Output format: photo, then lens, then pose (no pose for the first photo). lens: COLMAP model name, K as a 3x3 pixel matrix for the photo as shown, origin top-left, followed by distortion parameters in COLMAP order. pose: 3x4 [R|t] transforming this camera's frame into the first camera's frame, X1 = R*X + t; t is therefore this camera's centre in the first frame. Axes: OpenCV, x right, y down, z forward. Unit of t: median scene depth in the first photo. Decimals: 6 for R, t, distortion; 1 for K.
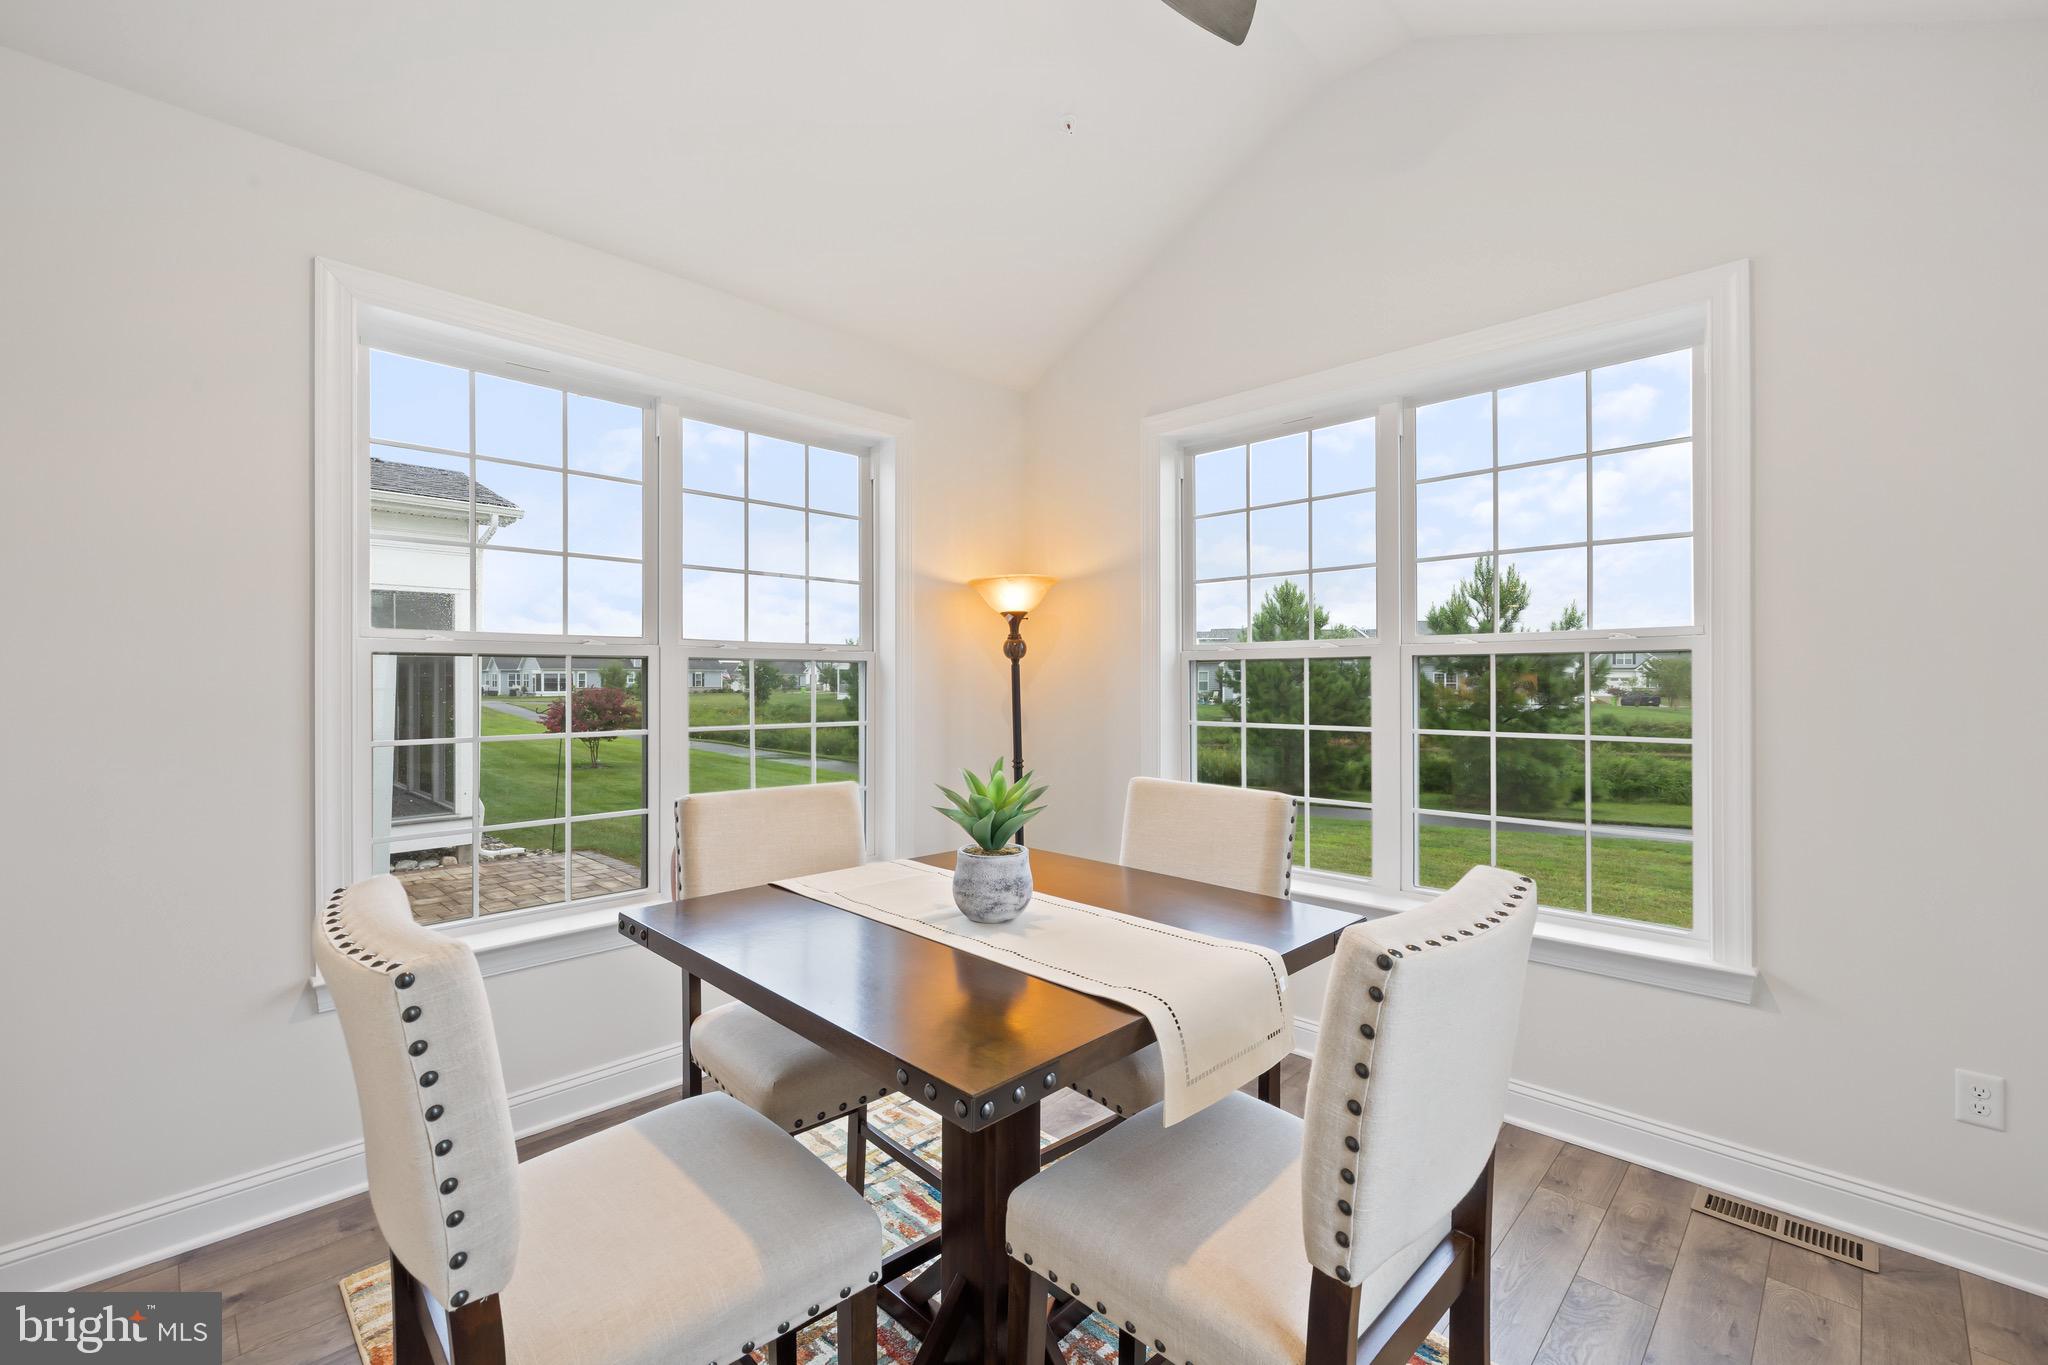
lens RADIAL K [[861.0, 0, 1019.1], [0, 861.0, 674.9], [0, 0, 1]] dist [0.001187, 0.000133]
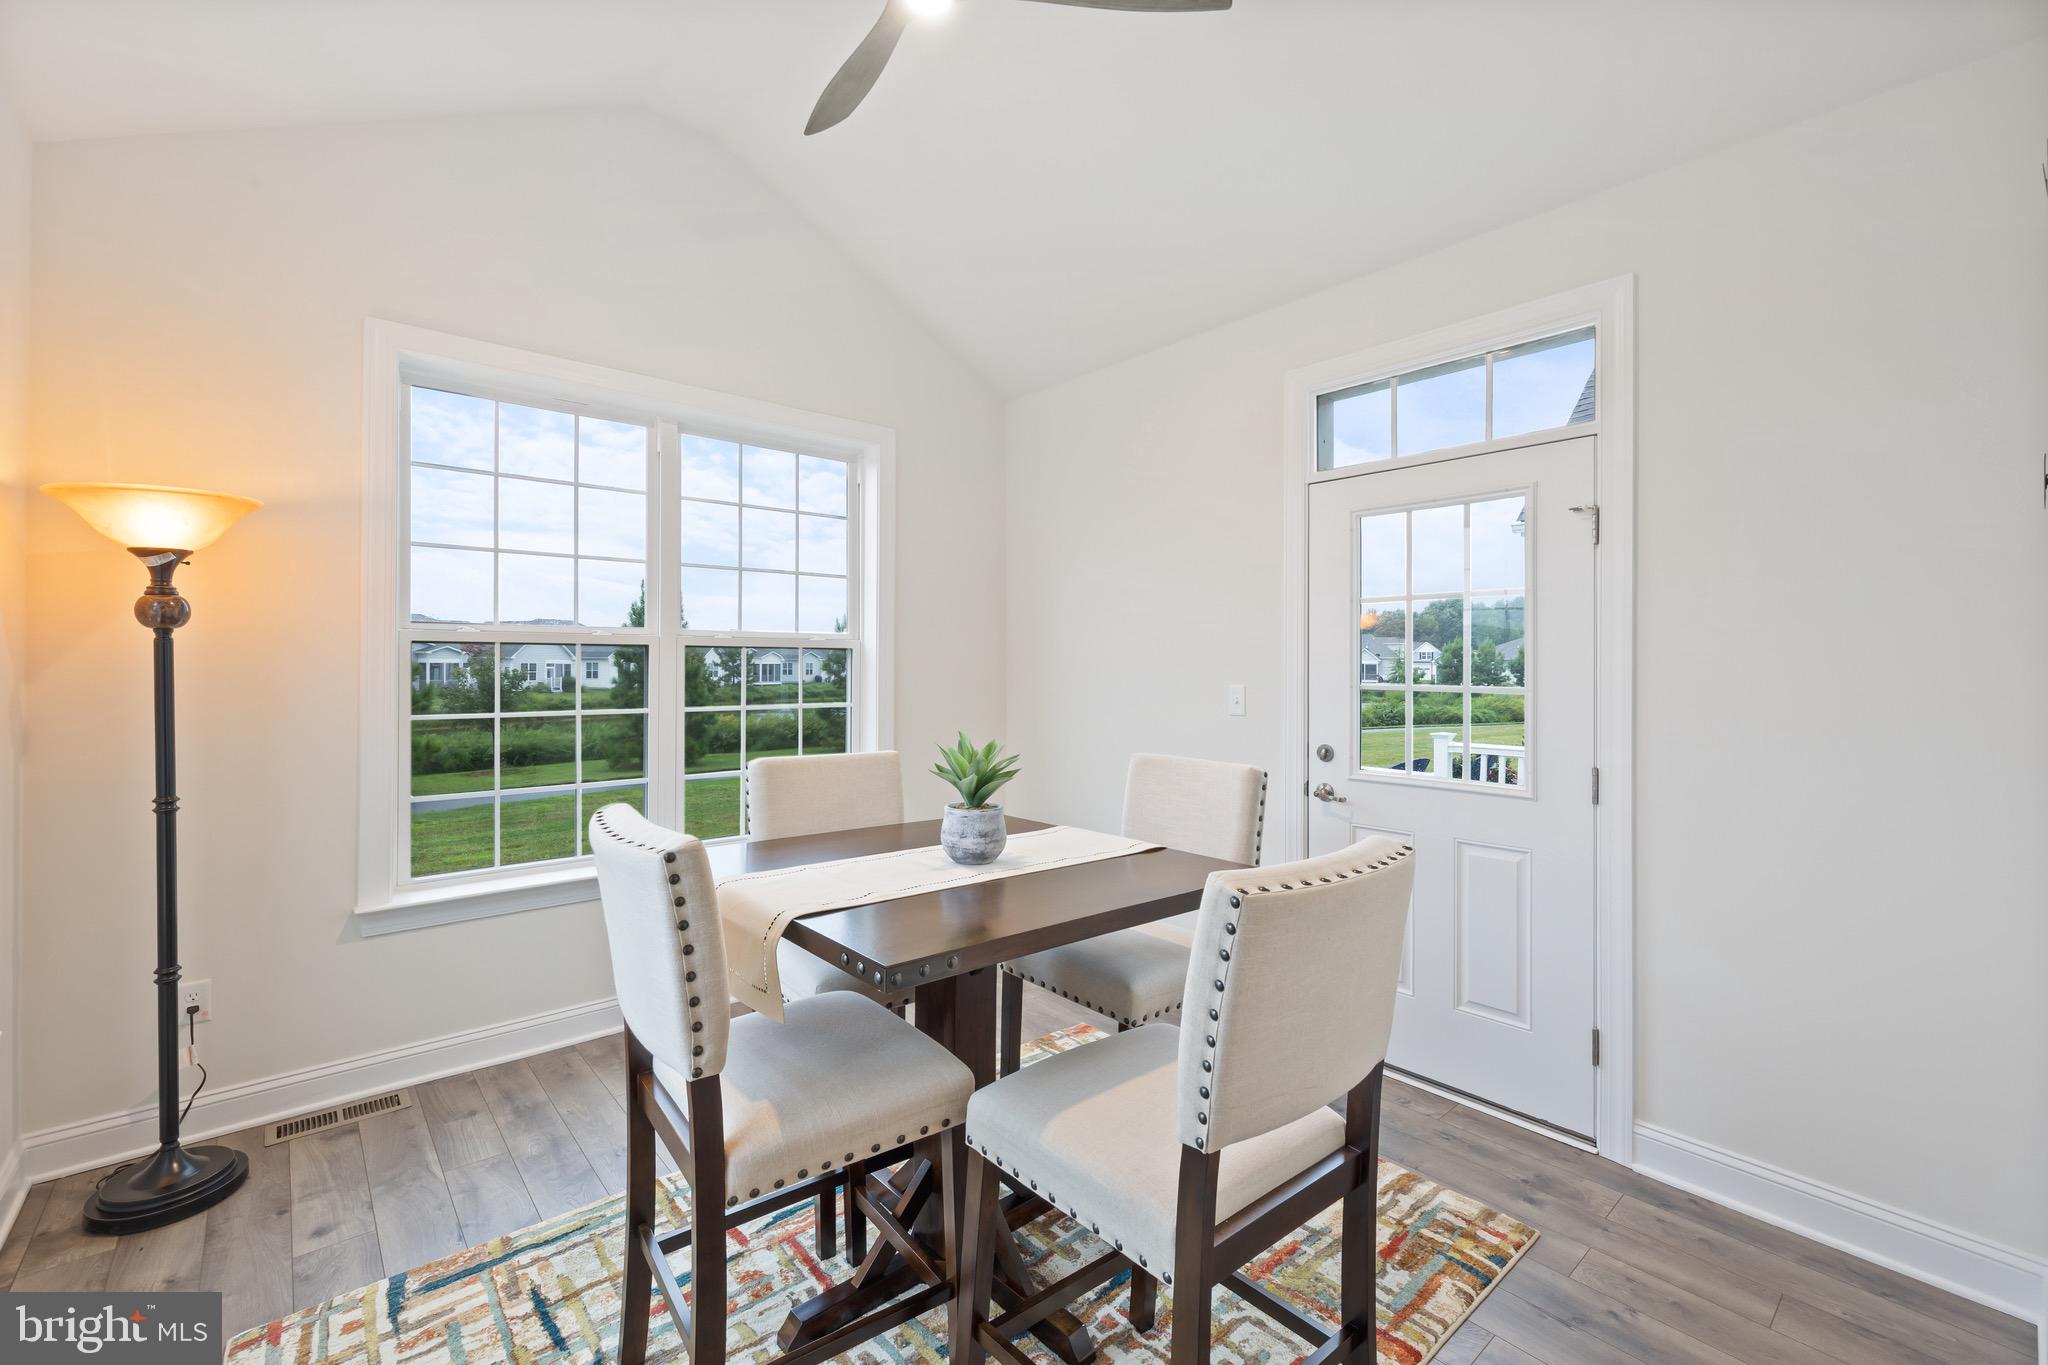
lens RADIAL K [[861.0, 0, 1019.1], [0, 861.0, 674.9], [0, 0, 1]] dist [0.001187, 0.000133]
pose [[0.089711, -0.010580, 0.995912, -0.652795], [-0.013048, 0.999845, 0.011798, -0.001690], [-0.995882, -0.014053, 0.089559, 0.424037]]
